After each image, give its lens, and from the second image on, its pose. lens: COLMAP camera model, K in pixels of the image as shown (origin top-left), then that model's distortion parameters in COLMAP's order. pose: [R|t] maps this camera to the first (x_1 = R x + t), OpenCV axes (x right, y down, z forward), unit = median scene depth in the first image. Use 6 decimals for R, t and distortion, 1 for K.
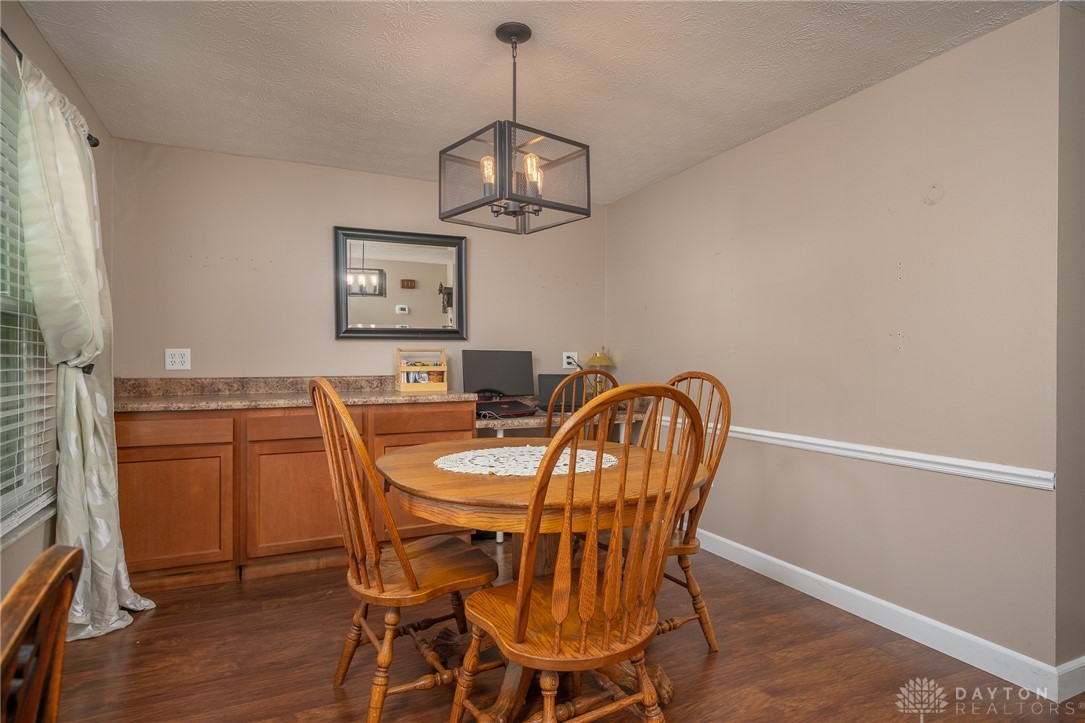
lens RADIAL K [[589.1, 0, 542.6], [0, 589.1, 363.4], [0, 0, 1]] dist [-0.001831, -0.000125]
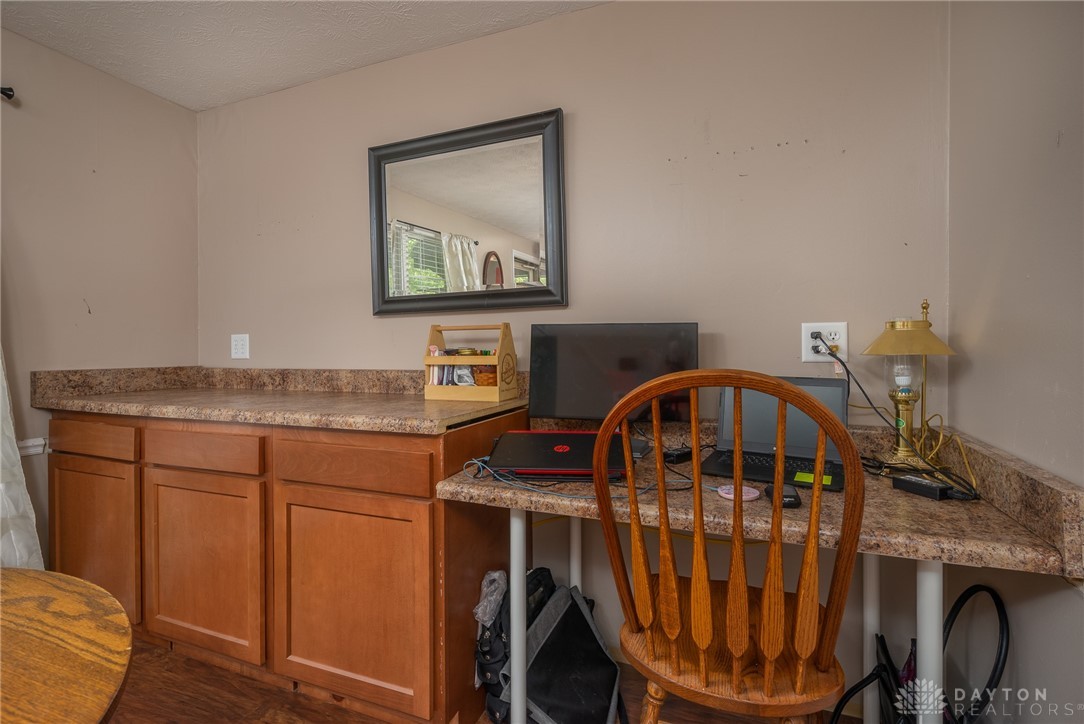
lens RADIAL K [[495.9, 0, 543.7], [0, 495.9, 355.0], [0, 0, 1]] dist [-0.000909, 0.000375]
pose [[0.671926, 0.005366, -0.740599, 0.203500], [0.003381, 0.999941, 0.010313, -0.000768], [0.740611, -0.009434, 0.671868, 0.751628]]
